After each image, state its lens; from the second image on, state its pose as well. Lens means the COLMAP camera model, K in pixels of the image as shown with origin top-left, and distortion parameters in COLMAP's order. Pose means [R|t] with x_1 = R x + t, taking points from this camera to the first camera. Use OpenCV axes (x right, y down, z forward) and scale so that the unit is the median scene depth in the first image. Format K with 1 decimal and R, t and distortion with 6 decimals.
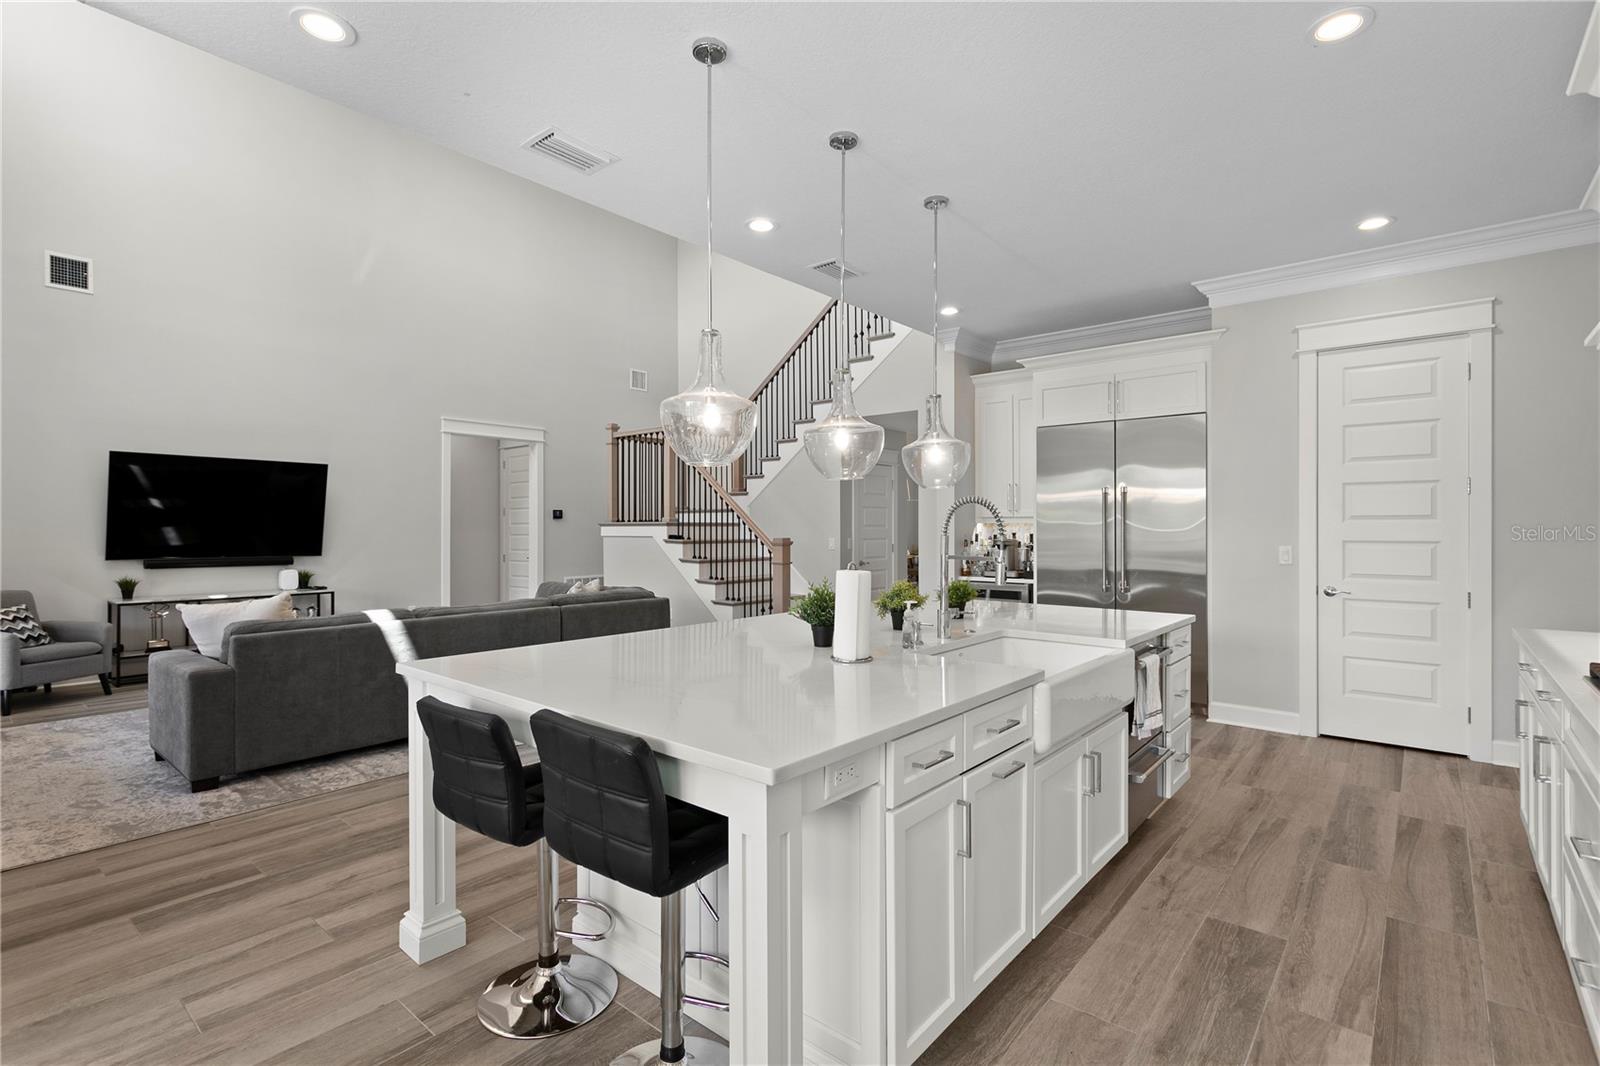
lens RADIAL K [[750.9, 0, 783.6], [0, 750.9, 527.3], [0, 0, 1]] dist [0.002773, 0.000531]
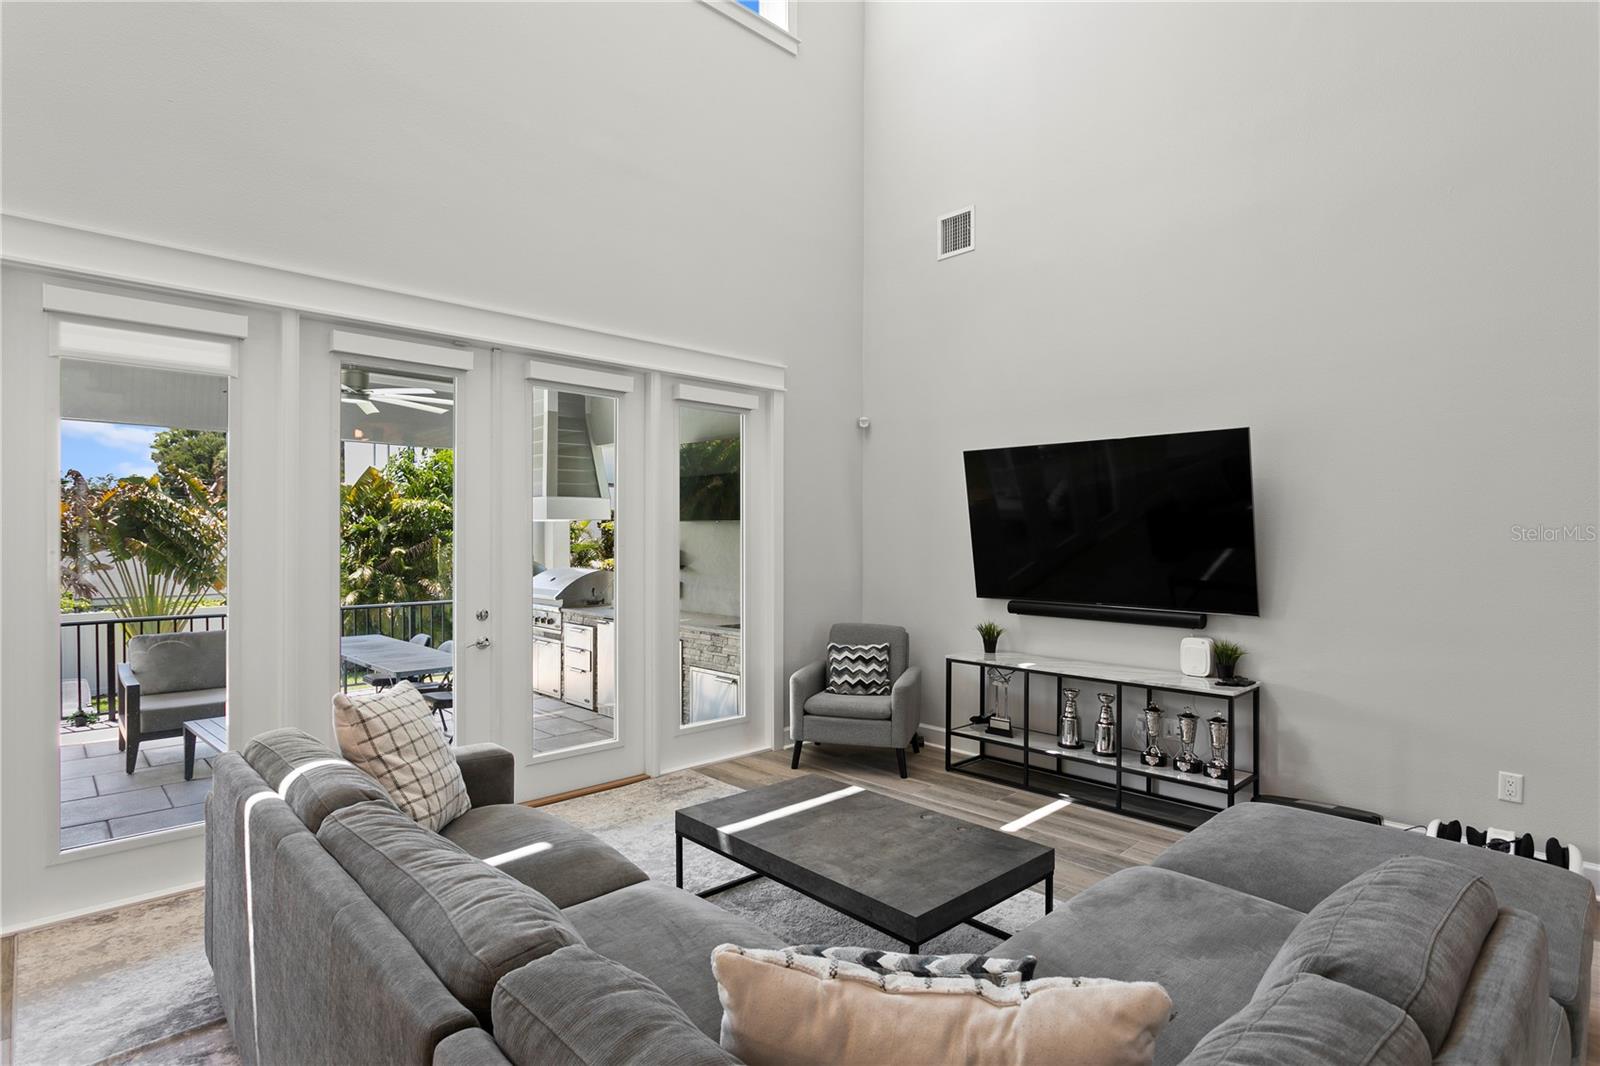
lens RADIAL K [[800.3, 0, 788.3], [0, 800.3, 540.0], [0, 0, 1]] dist [-0.013428, 0.004869]
pose [[-0.103188, 0.003392, -0.994656, -0.088736], [-0.000162, 0.999994, 0.003427, -0.016358], [0.994662, 0.000515, -0.103187, 0.916313]]
